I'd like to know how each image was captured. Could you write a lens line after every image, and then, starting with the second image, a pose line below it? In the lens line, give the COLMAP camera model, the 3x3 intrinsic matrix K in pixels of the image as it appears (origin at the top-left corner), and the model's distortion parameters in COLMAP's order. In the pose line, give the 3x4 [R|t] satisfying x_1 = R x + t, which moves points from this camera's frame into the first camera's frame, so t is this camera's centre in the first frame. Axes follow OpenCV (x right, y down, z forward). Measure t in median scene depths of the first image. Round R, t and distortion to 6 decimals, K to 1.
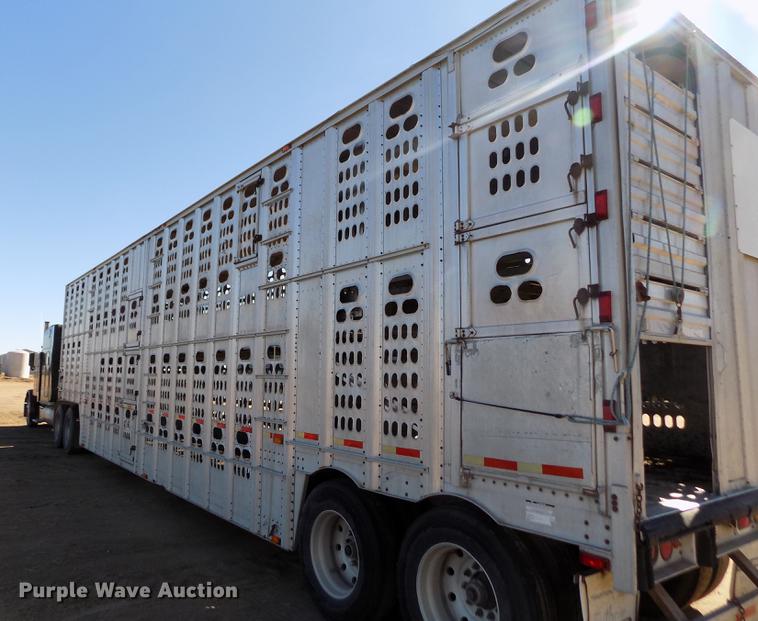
lens RADIAL K [[570.3, 0, 365.7], [0, 570.3, 318.5], [0, 0, 1]] dist [-0.053380, 0.034341]
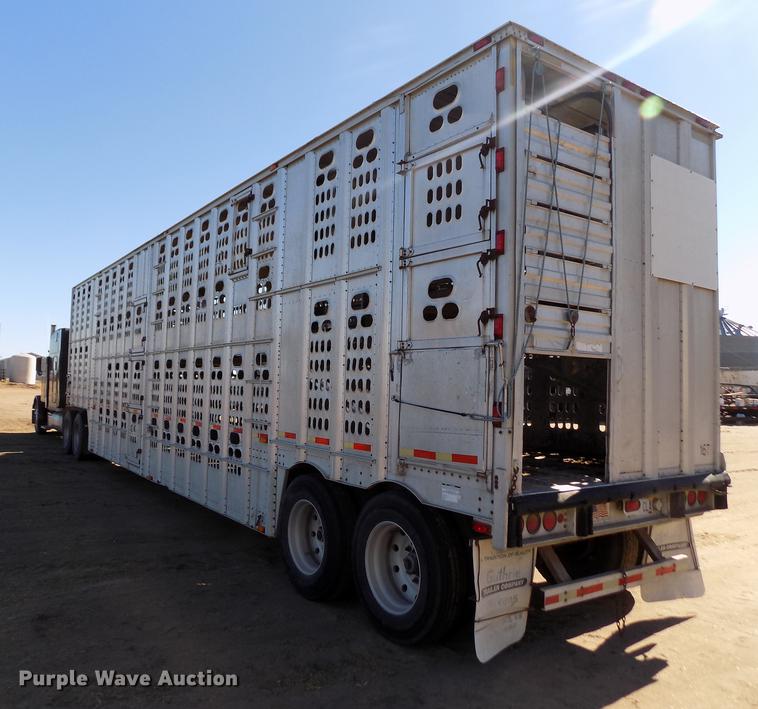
lens RADIAL K [[644.9, 0, 390.0], [0, 644.9, 364.8], [0, 0, 1]] dist [-0.054903, 0.029134]
pose [[0.999505, 0.012960, -0.028676, 0.147293], [-0.011038, 0.997745, 0.066203, -0.017731], [0.029469, -0.065853, 0.997394, -0.264608]]
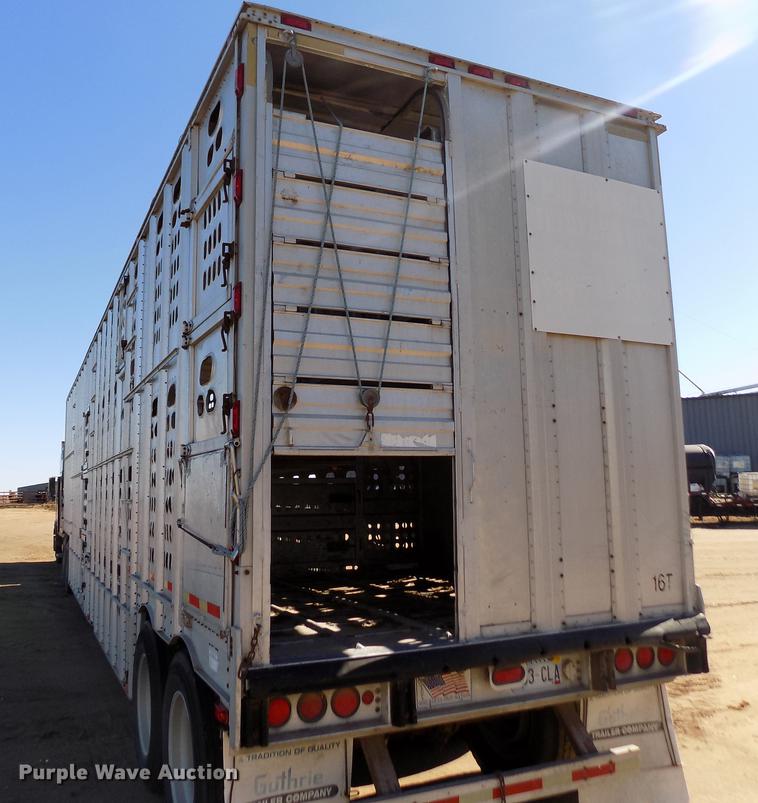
lens RADIAL K [[732.6, 0, 370.8], [0, 732.6, 408.0], [0, 0, 1]] dist [-0.040862, 0.000000]
pose [[0.977405, -0.050014, -0.205373, 0.547932], [0.046761, 0.998692, -0.020666, -0.002470], [0.206138, 0.010596, 0.978466, -0.030596]]
